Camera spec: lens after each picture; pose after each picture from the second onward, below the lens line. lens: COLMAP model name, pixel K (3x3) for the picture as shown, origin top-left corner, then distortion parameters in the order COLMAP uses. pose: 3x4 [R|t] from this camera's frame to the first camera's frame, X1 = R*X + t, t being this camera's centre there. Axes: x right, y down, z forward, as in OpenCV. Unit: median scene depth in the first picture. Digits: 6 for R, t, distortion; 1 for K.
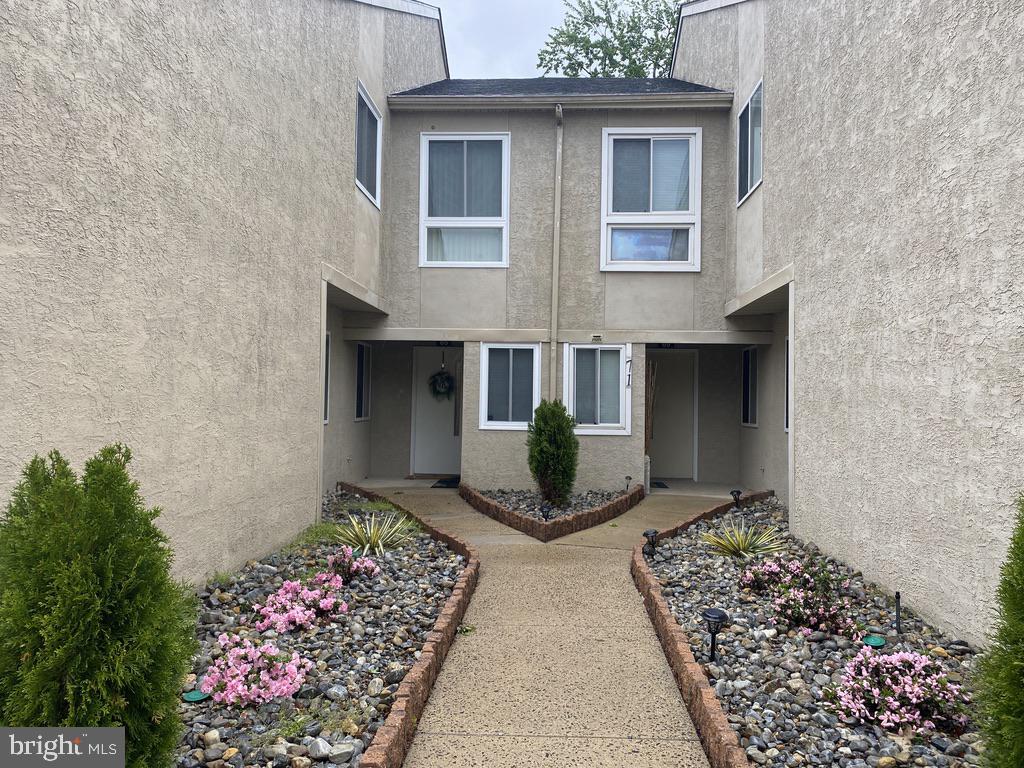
lens RADIAL K [[779.6, 0, 522.3], [0, 779.6, 378.5], [0, 0, 1]] dist [0.088091, -0.131054]
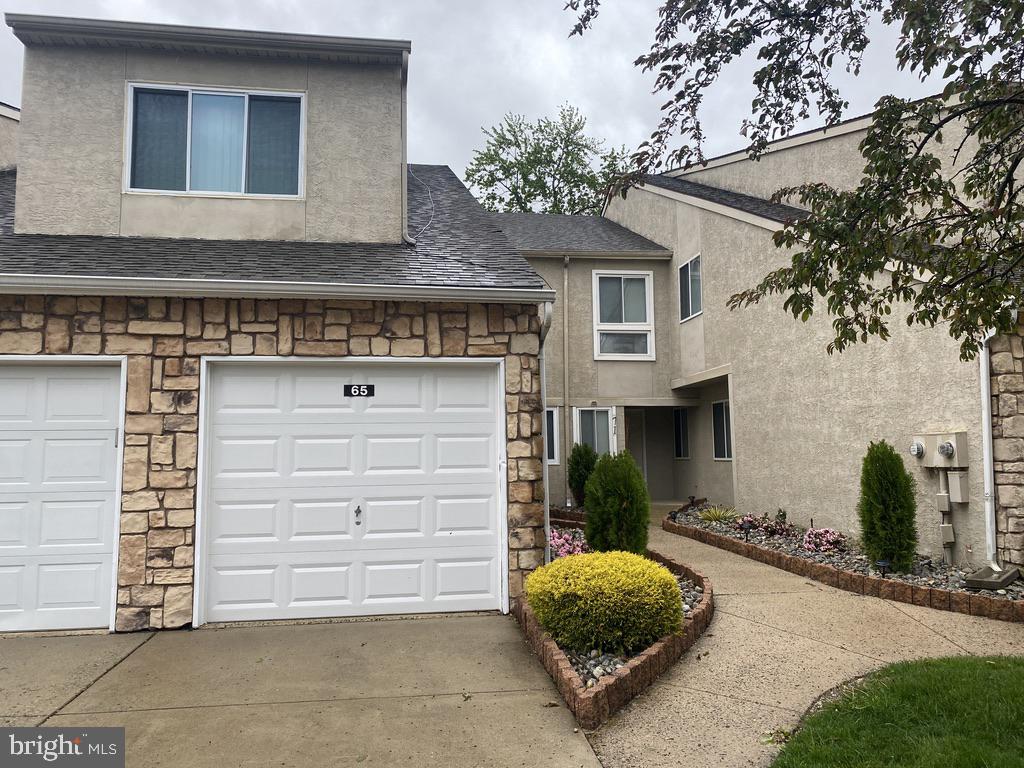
lens RADIAL K [[771.3, 0, 514.0], [0, 771.3, 379.2], [0, 0, 1]] dist [0.117603, -0.254142]
pose [[0.982430, -0.008155, 0.186453, -0.498623], [0.020837, 0.997591, -0.066161, -0.002154], [-0.185465, 0.068884, 0.980234, -0.687566]]
